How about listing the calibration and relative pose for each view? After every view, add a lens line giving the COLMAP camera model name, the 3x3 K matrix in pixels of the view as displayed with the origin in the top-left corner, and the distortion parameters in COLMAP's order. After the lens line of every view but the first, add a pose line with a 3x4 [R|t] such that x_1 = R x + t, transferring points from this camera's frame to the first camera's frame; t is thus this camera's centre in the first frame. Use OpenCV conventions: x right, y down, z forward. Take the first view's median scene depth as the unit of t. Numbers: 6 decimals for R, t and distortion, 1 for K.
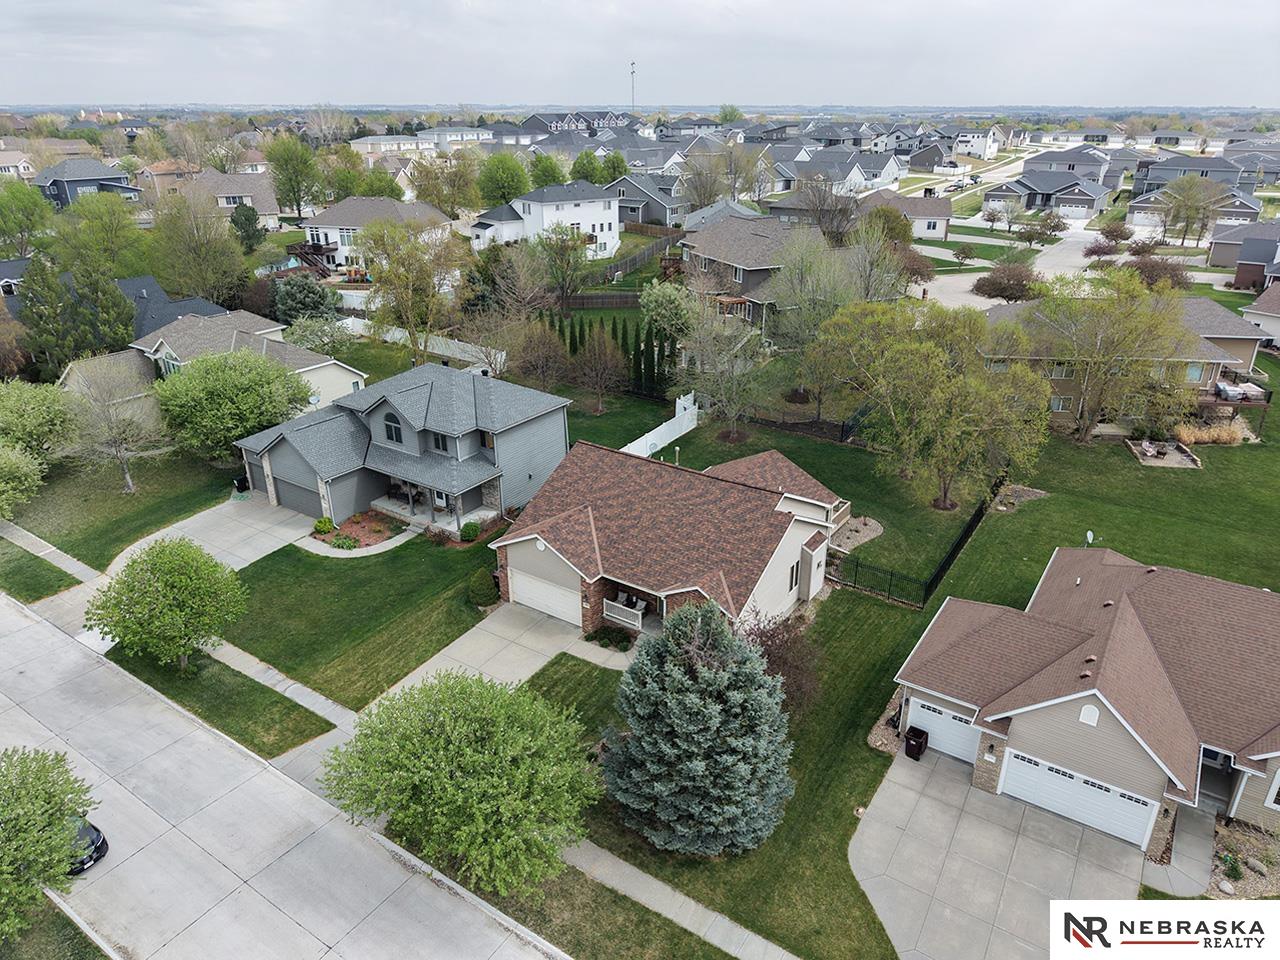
lens RADIAL K [[872.7, 0, 635.9], [0, 872.7, 484.1], [0, 0, 1]] dist [0.007753, 0.001628]
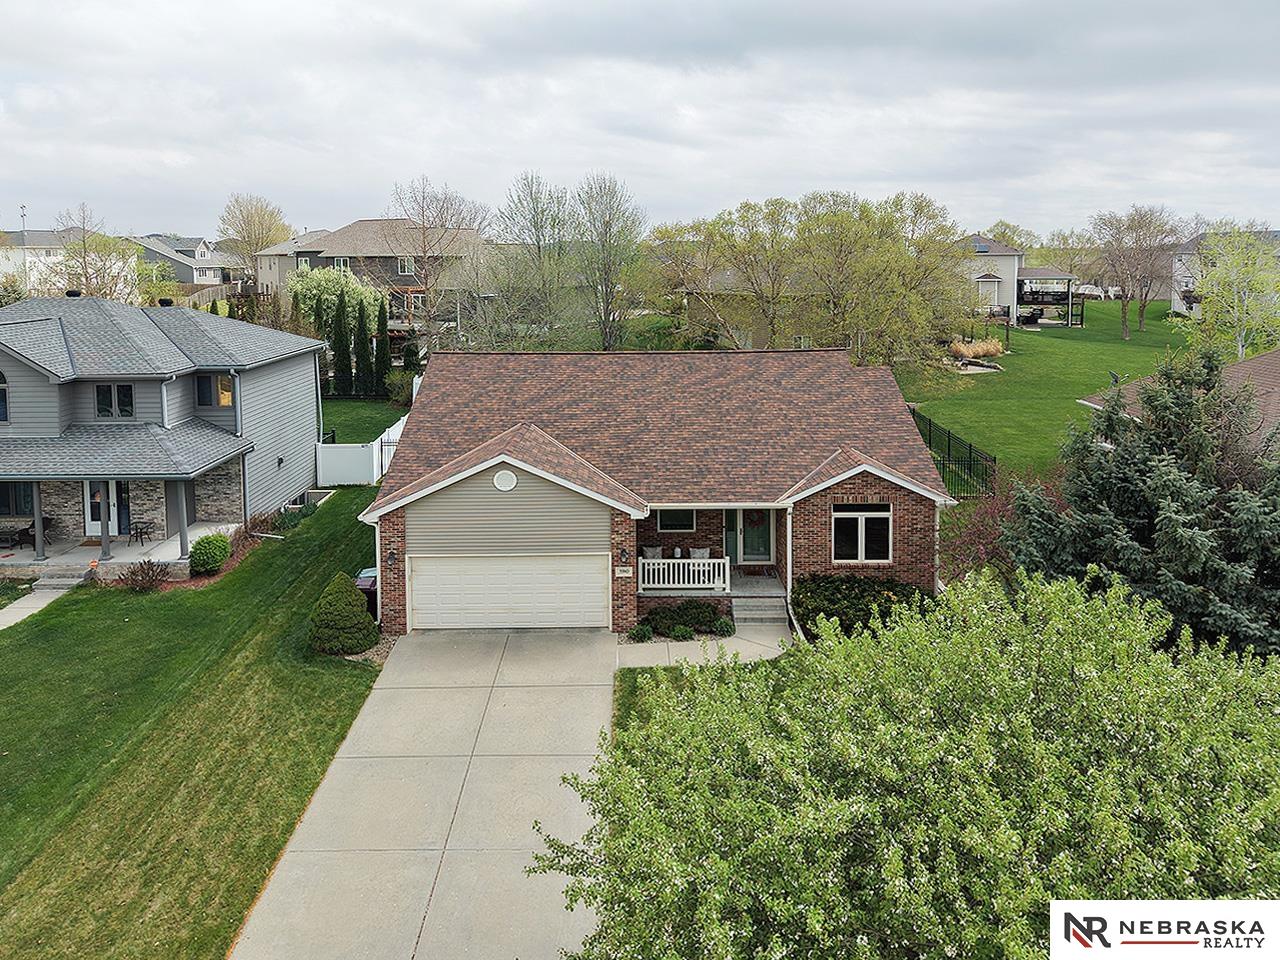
lens RADIAL K [[872.7, 0, 635.9], [0, 872.7, 484.1], [0, 0, 1]] dist [0.007753, 0.001628]
pose [[0.824038, -0.110970, 0.555560, -0.255767], [0.222967, 0.965014, -0.137961, 0.130667], [-0.520814, 0.237557, 0.819951, 0.485345]]
